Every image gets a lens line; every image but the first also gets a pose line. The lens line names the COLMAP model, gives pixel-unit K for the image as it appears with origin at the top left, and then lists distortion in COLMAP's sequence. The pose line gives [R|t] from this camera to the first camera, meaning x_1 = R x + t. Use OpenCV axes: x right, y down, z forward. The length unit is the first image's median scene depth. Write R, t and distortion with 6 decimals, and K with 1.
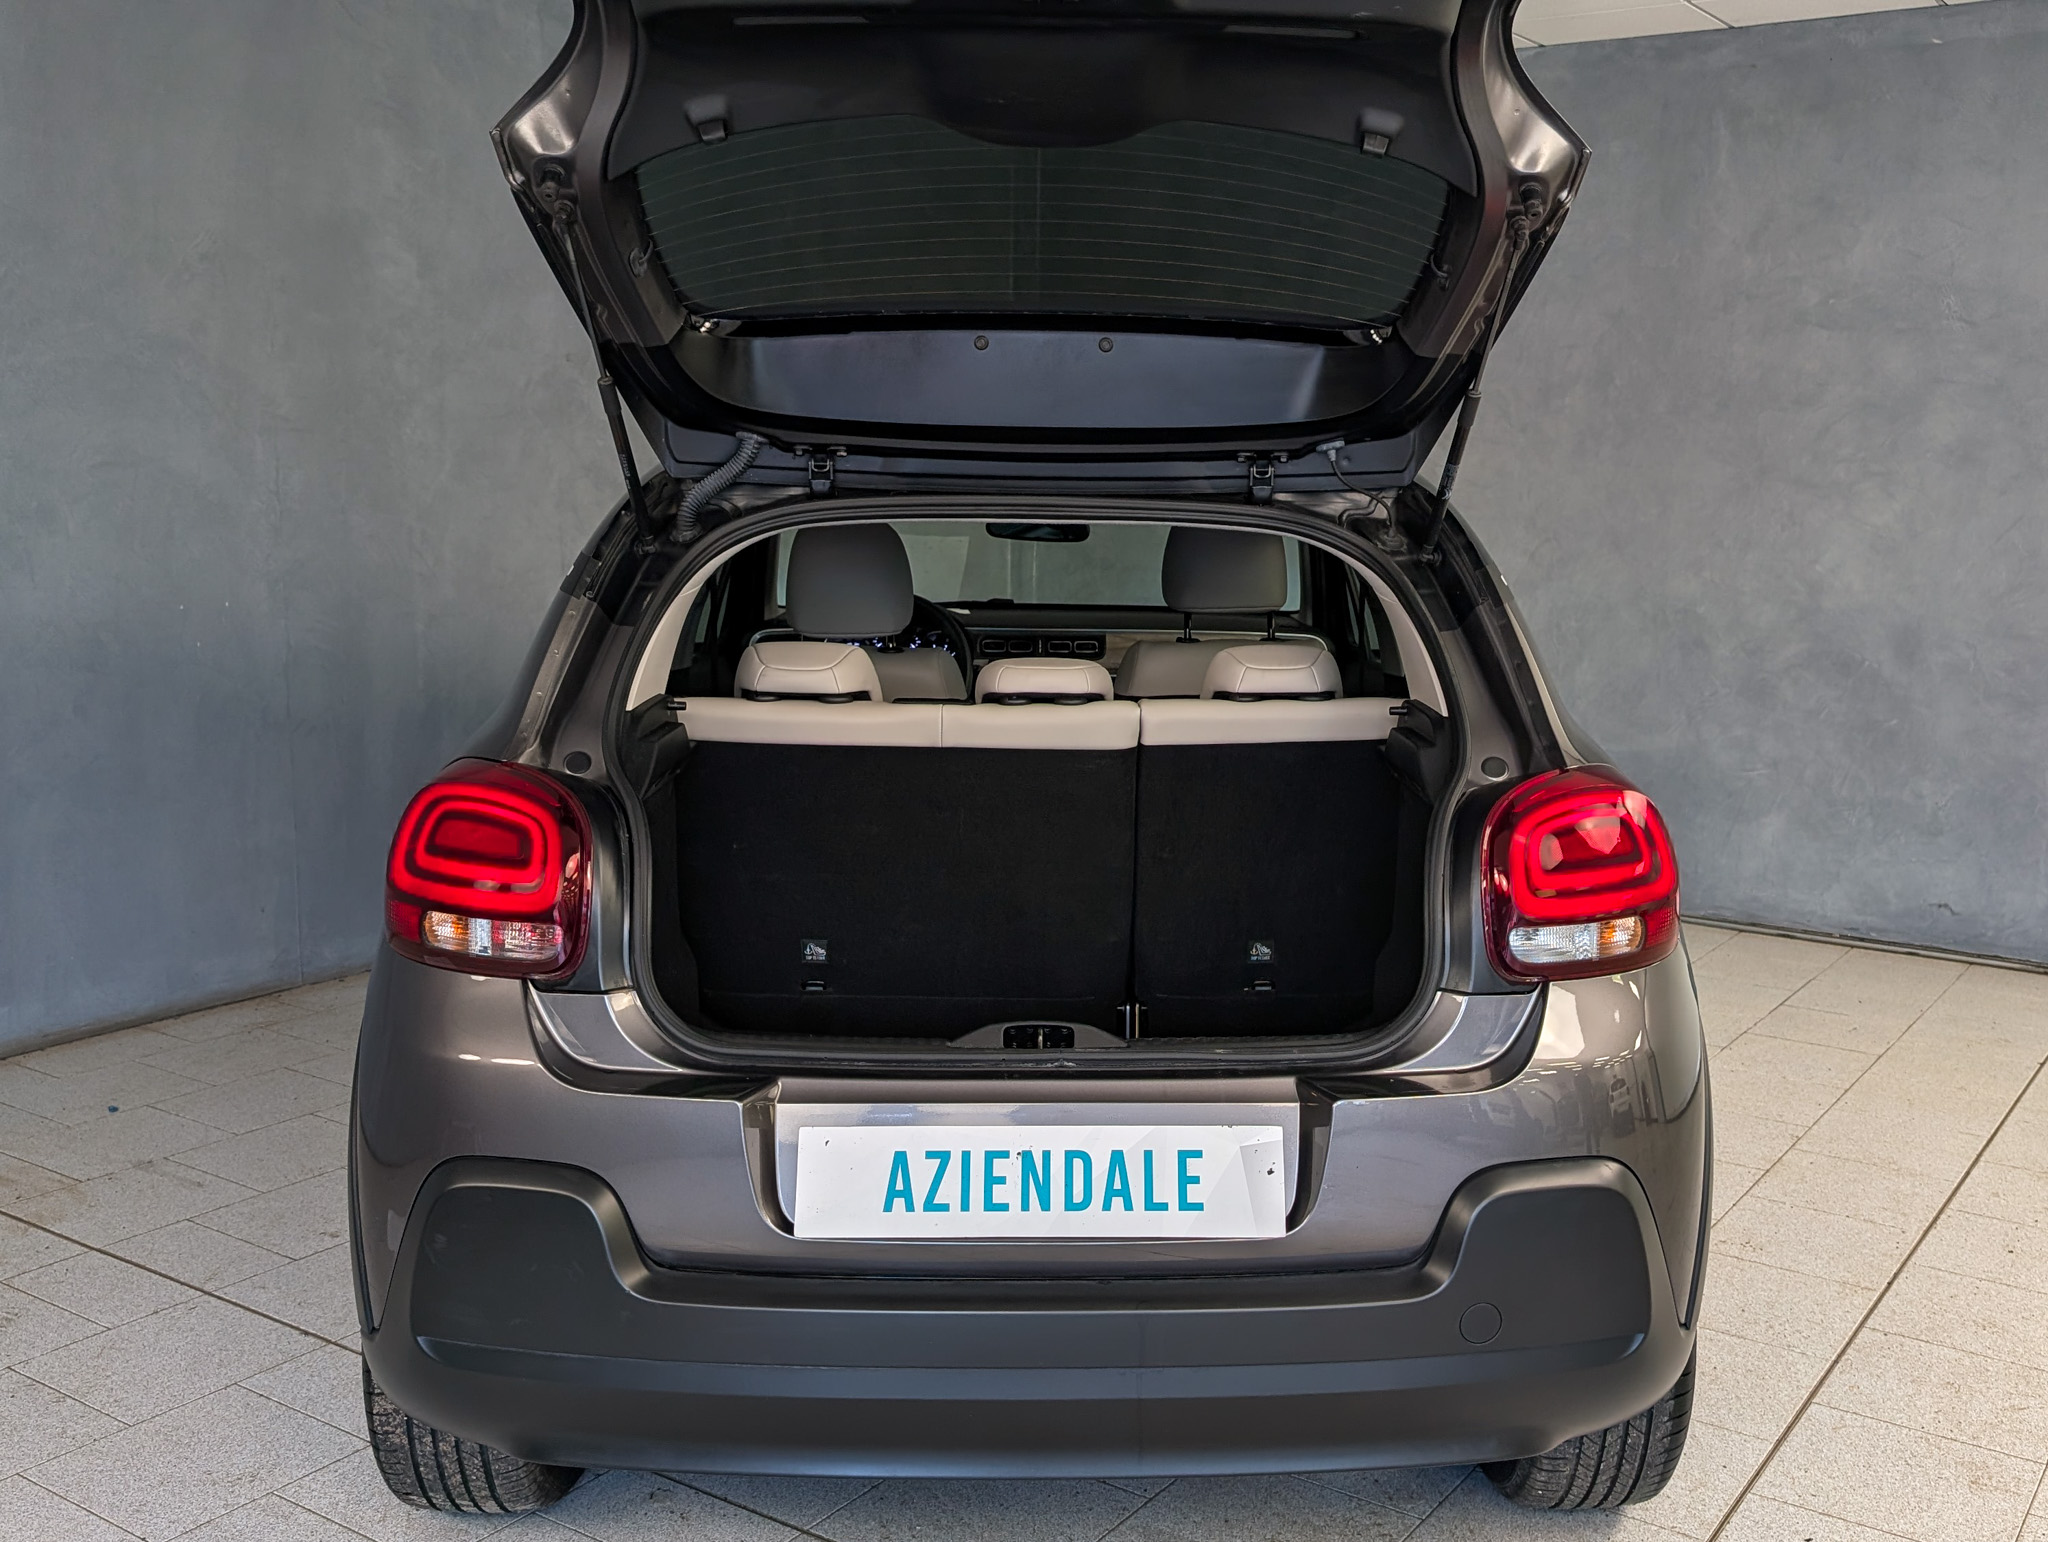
lens RADIAL K [[1516.0, 0, 1086.8], [0, 1516.0, 774.9], [0, 0, 1]] dist [0.019986, -0.051799]
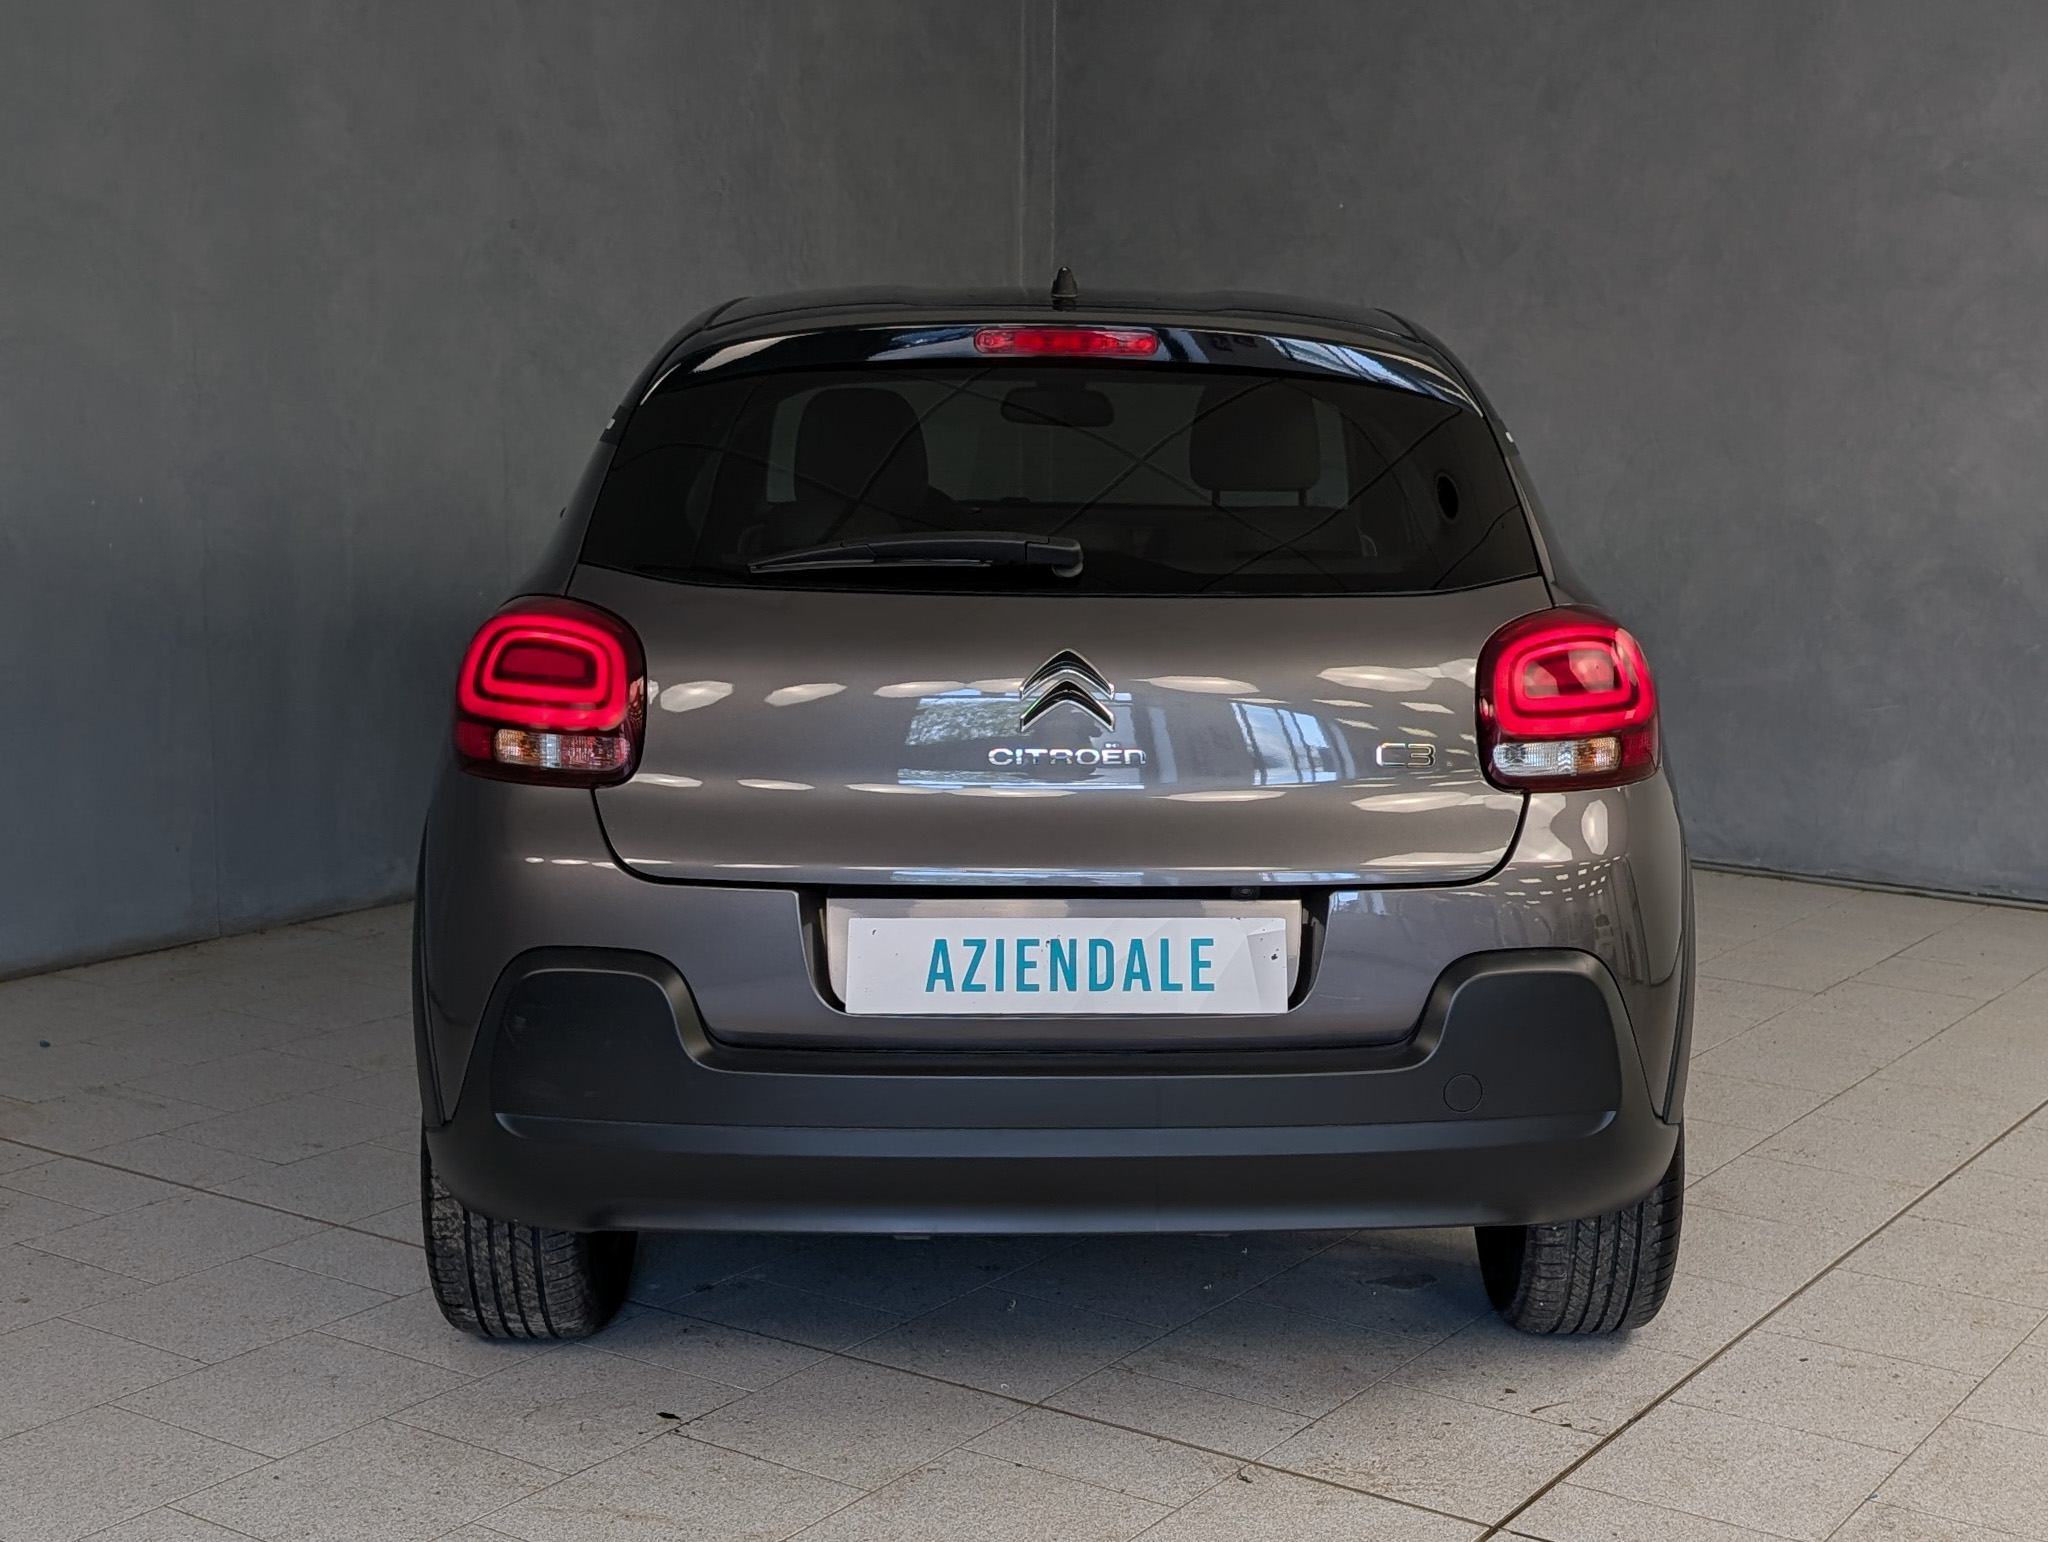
lens RADIAL K [[1886.9, 0, 1143.1], [0, 1886.9, 769.6], [0, 0, 1]] dist [0.096883, -0.208155]
pose [[0.999892, -0.000261, 0.014710, 0.004514], [0.000147, 0.999970, 0.007743, 0.112785], [-0.014712, -0.007740, 0.999862, -0.378075]]
